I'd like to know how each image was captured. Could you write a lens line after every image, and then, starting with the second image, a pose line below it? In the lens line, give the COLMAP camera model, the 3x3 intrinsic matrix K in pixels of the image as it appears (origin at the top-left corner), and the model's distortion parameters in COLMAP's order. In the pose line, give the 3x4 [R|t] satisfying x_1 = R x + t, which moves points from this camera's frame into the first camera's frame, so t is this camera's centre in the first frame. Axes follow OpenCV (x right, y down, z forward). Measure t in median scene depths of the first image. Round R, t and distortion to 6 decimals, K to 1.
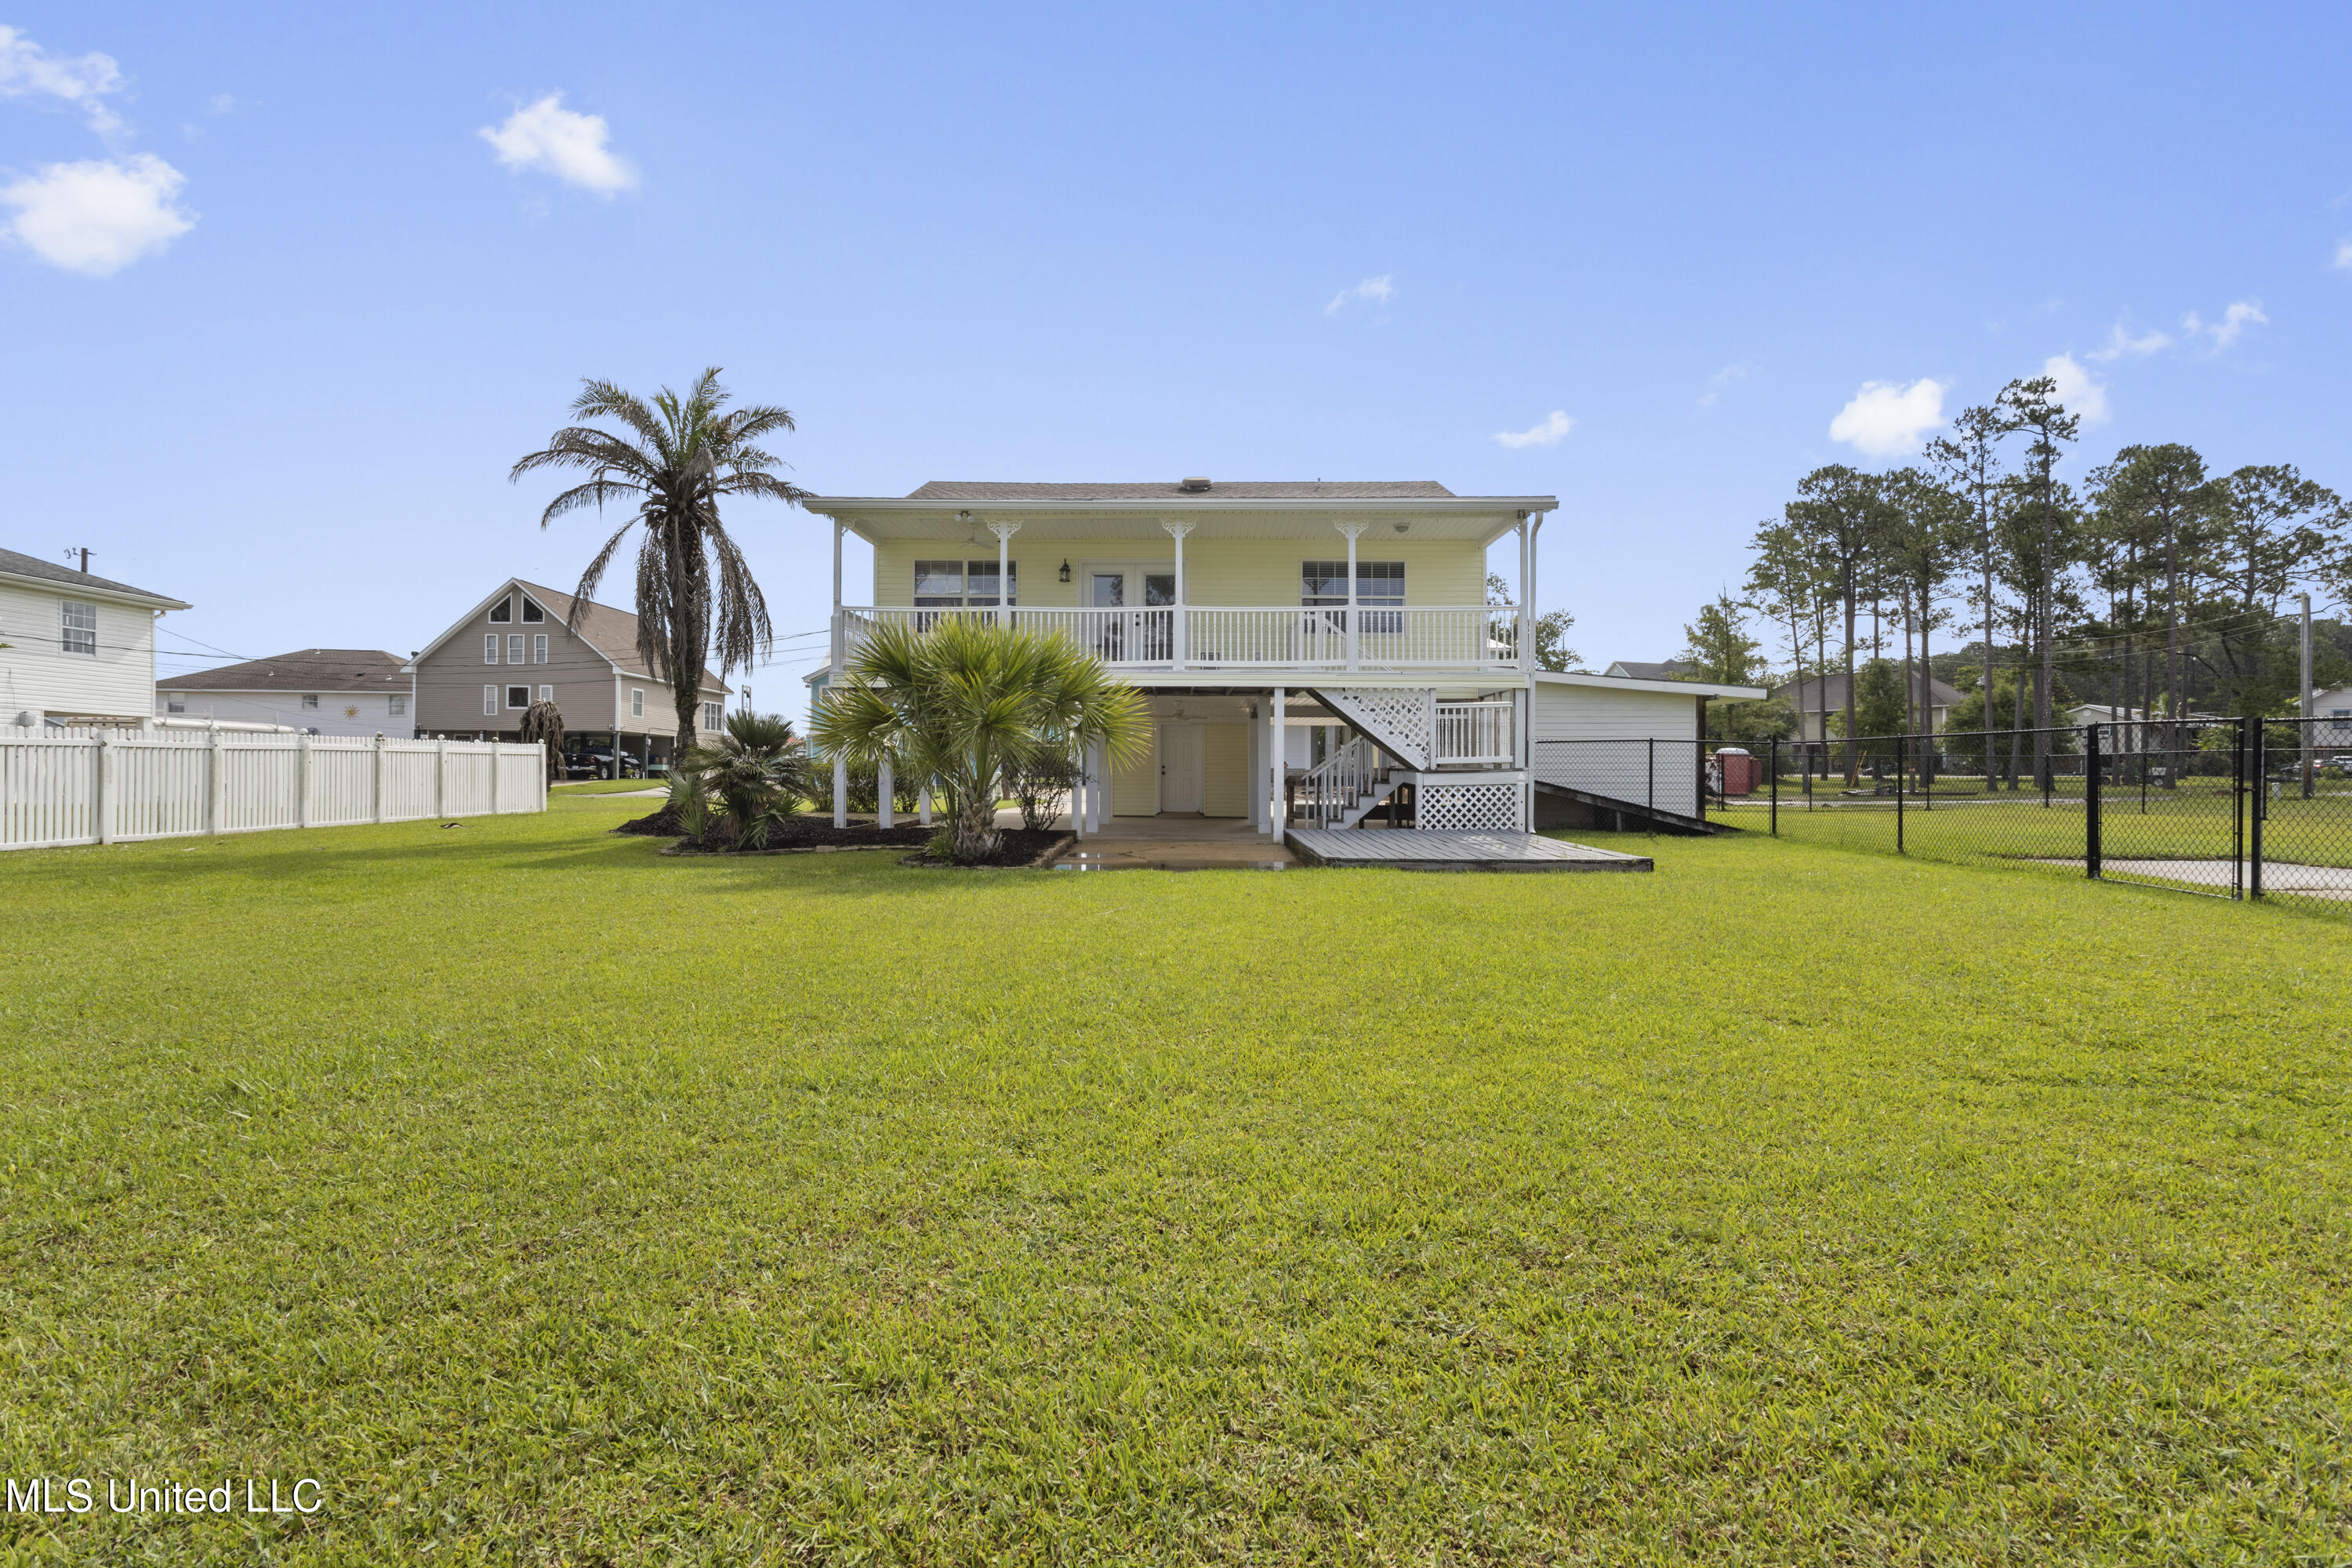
lens RADIAL K [[1137.7, 0, 1176.0], [0, 1137.7, 784.0], [0, 0, 1]] dist [0.001596, 0.000259]
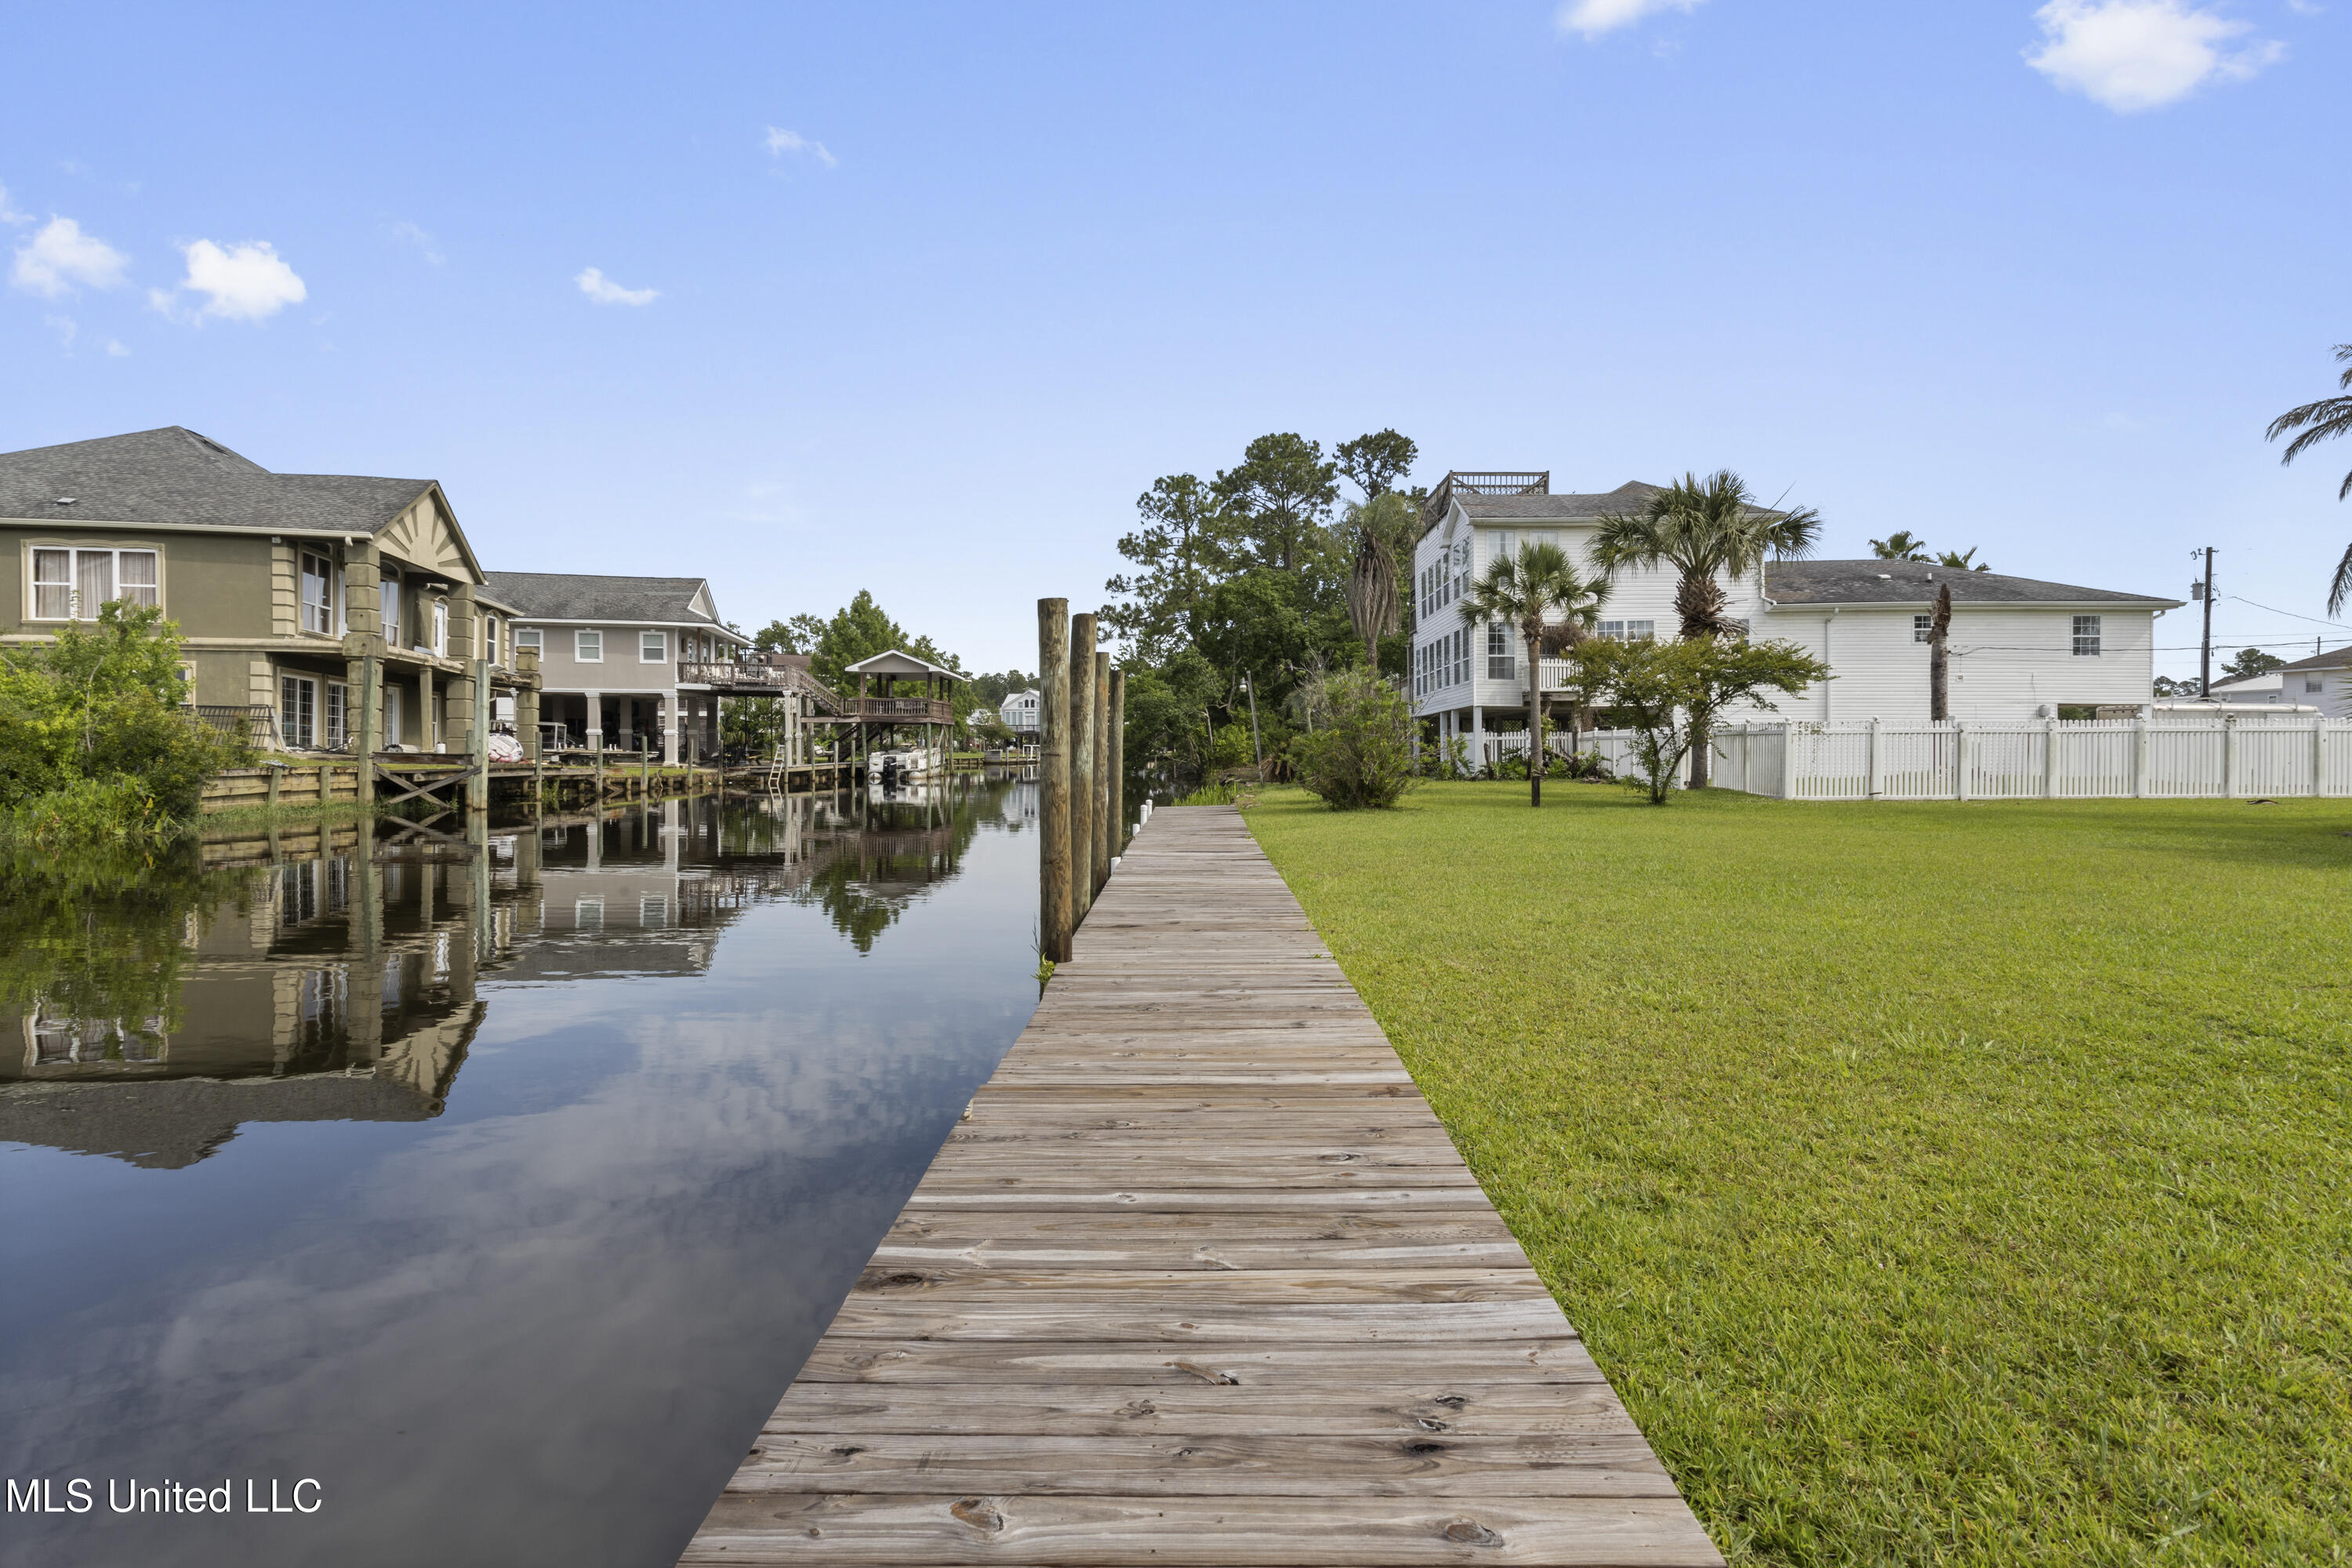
lens RADIAL K [[1114.6, 0, 1171.7], [0, 1114.6, 769.4], [0, 0, 1]] dist [0.007721, 0.001139]
pose [[0.022615, 0.015145, -0.999630, 0.270736], [-0.015594, 0.999769, 0.014795, 0.005440], [0.999623, 0.015253, 0.022846, -0.009854]]
